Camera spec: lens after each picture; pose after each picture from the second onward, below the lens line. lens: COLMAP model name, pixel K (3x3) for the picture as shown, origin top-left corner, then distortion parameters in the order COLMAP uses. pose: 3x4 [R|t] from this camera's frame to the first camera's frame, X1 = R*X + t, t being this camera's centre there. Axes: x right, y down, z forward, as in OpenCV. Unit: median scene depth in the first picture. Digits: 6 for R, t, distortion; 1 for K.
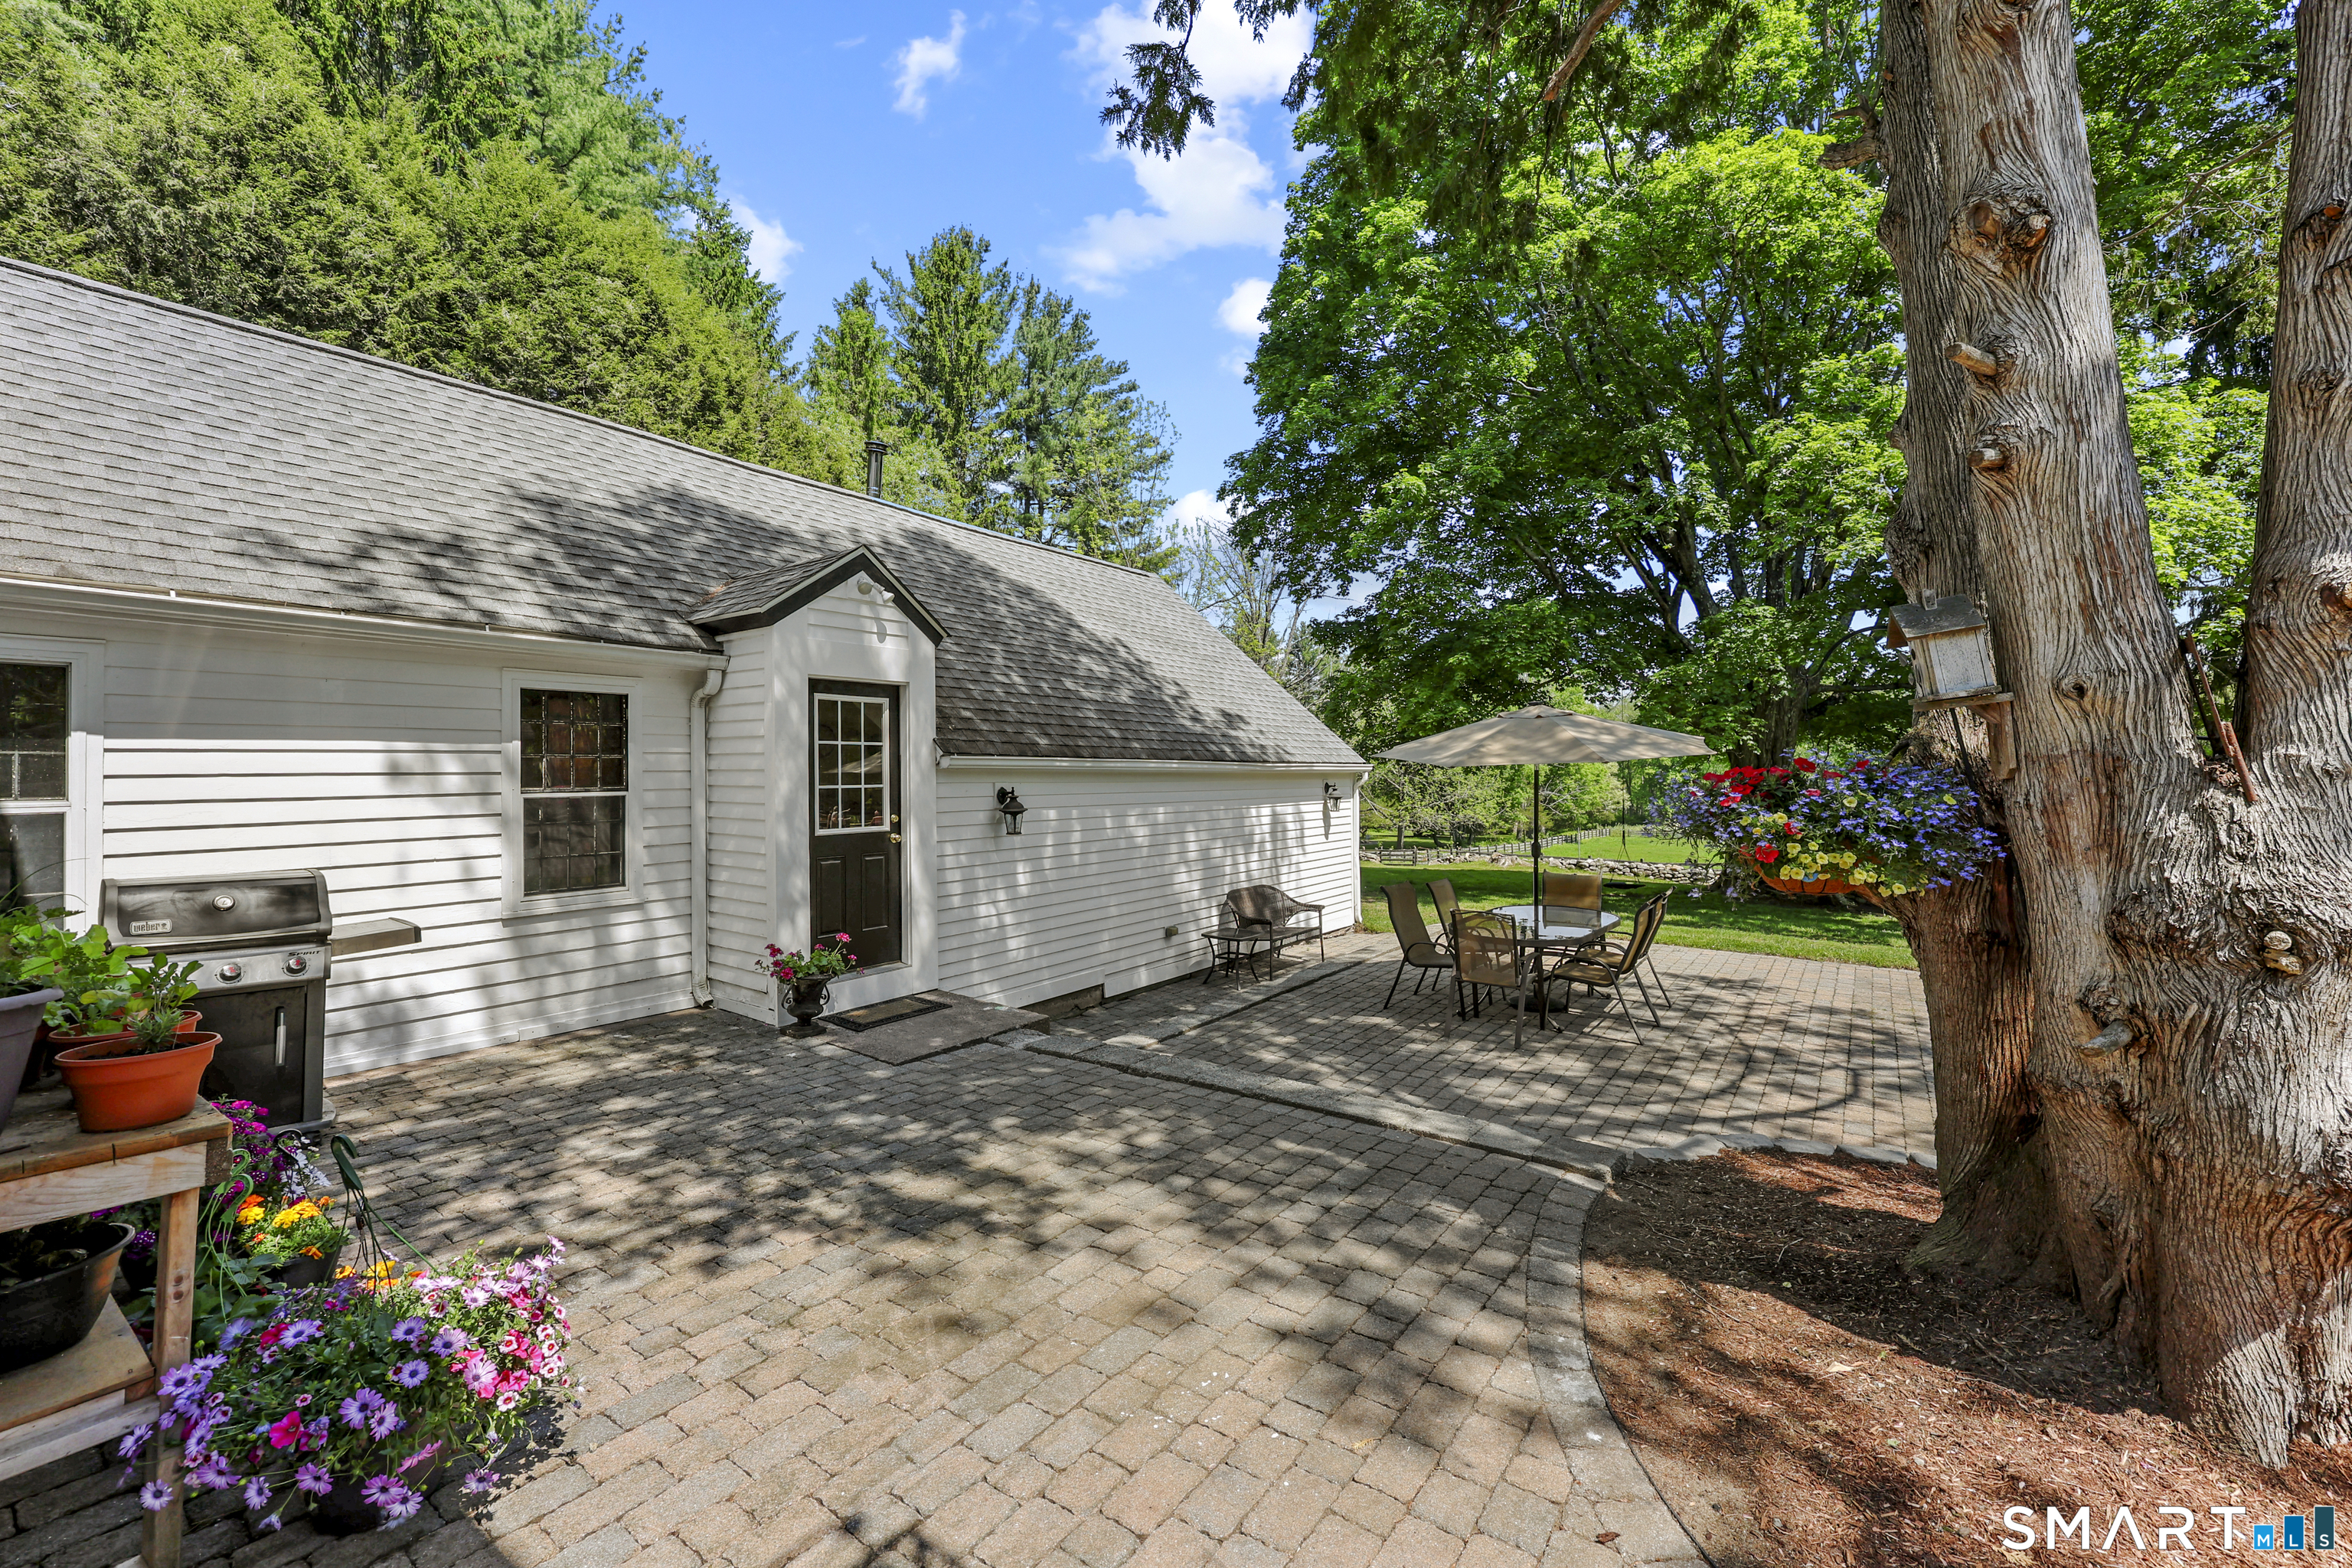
lens RADIAL K [[945.6, 0, 1176.1], [0, 945.6, 773.3], [0, 0, 1]] dist [0.000380, 0.000241]
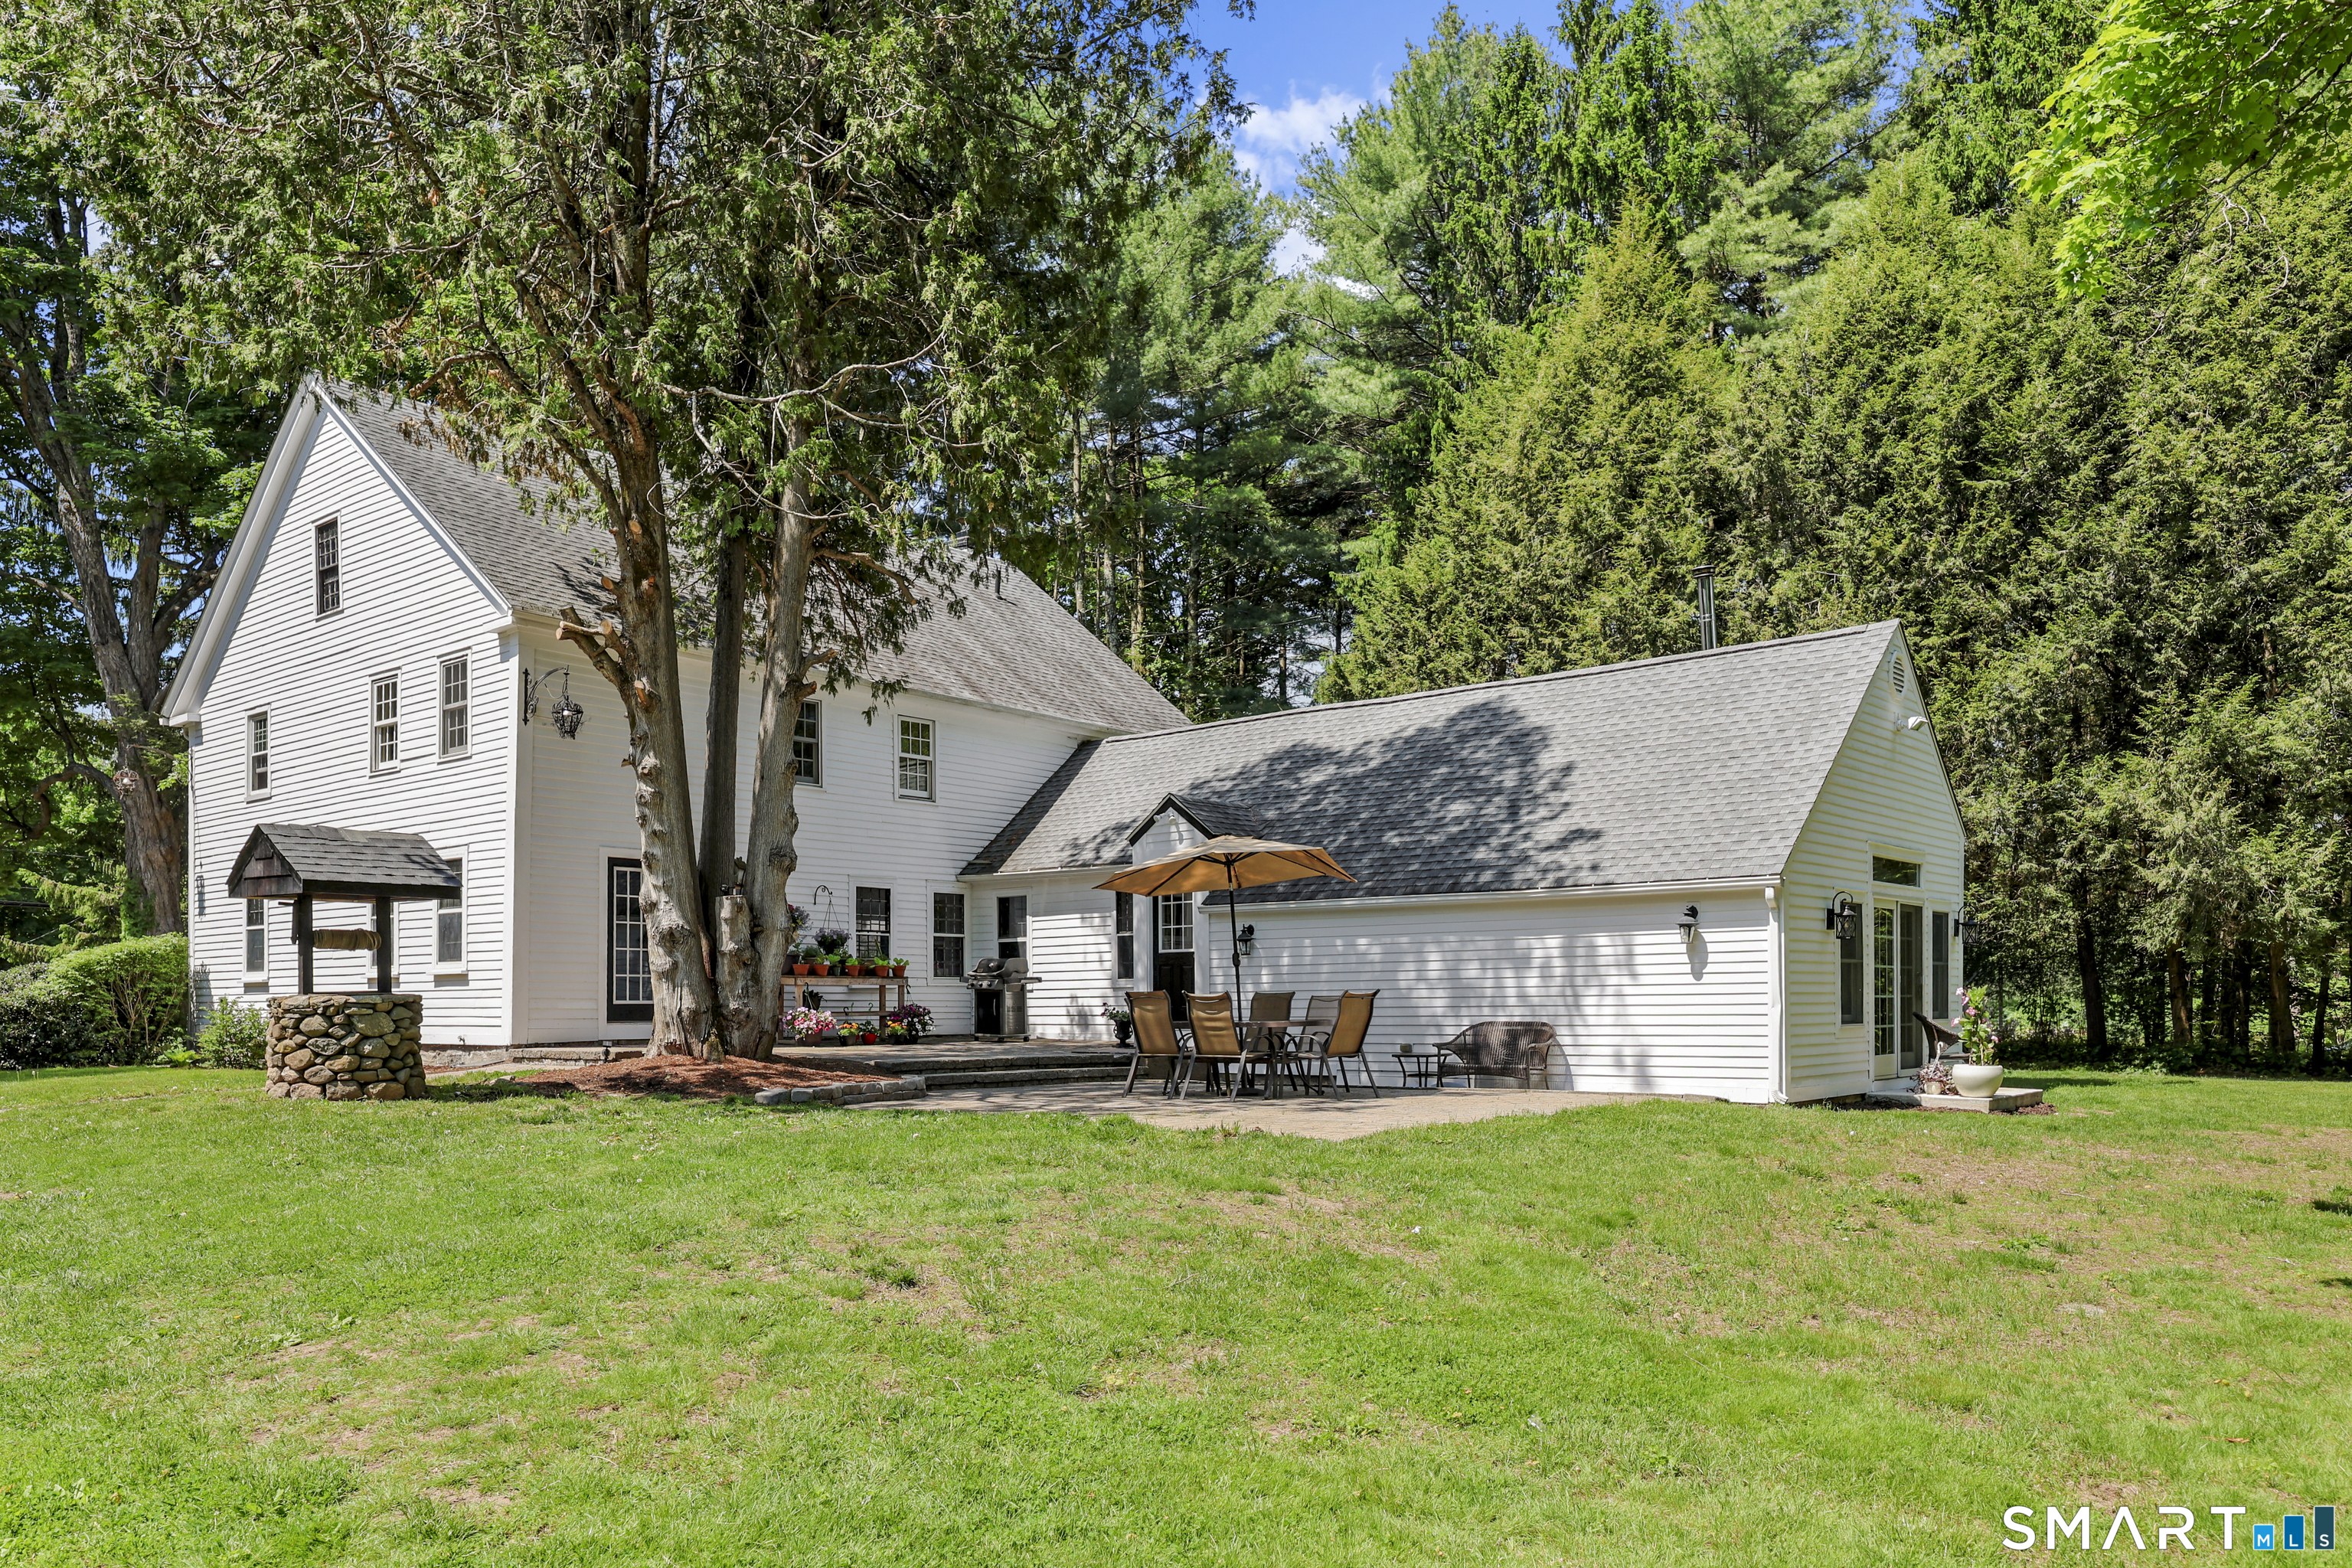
lens RADIAL K [[1739.0, 0, 1173.8], [0, 1739.0, 779.6], [0, 0, 1]] dist [-0.073564, -0.002964]
pose [[-0.082728, -0.132681, -0.987700, 3.467000], [-0.001290, 0.991111, -0.133031, 0.208045], [0.996571, -0.009731, -0.082164, 1.459813]]
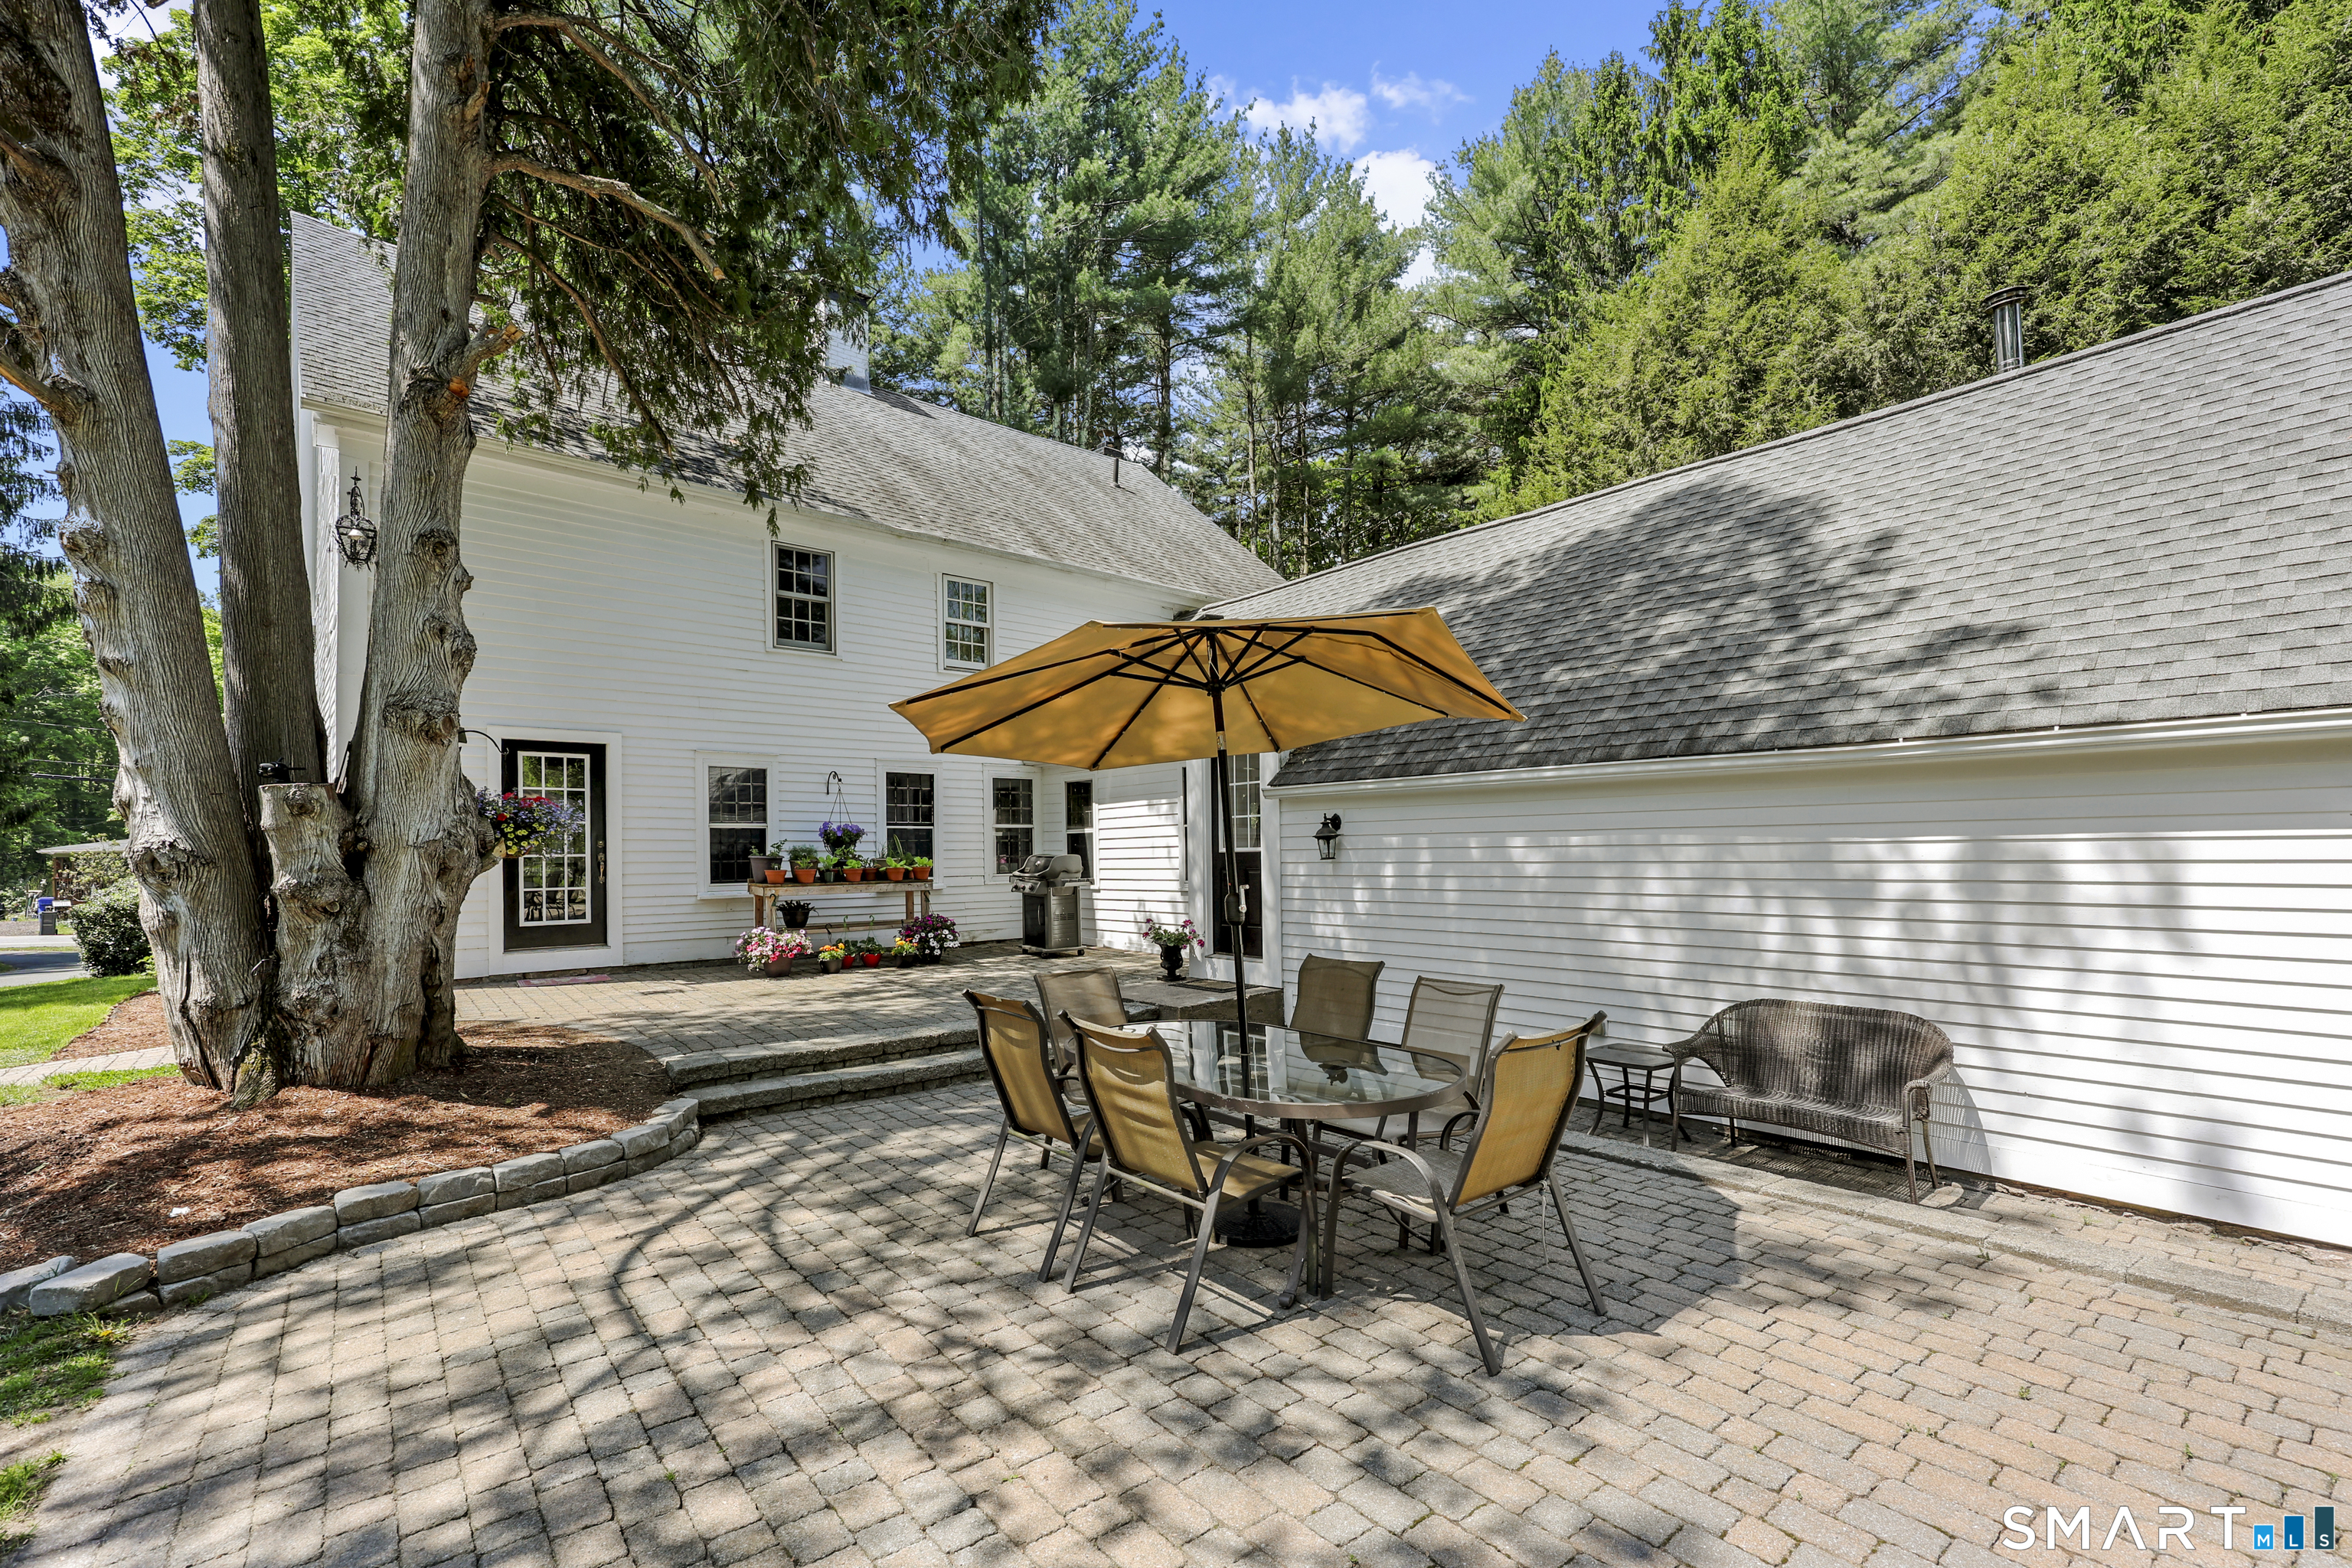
lens RADIAL K [[1036.8, 0, 1180.6], [0, 1036.8, 803.4], [0, 0, 1]] dist [-0.015453, 0.000688]
pose [[-0.249967, -0.045275, -0.967195, 1.227457], [0.004841, 0.998835, -0.048008, 0.074521], [0.968242, -0.016682, -0.249457, 1.468308]]
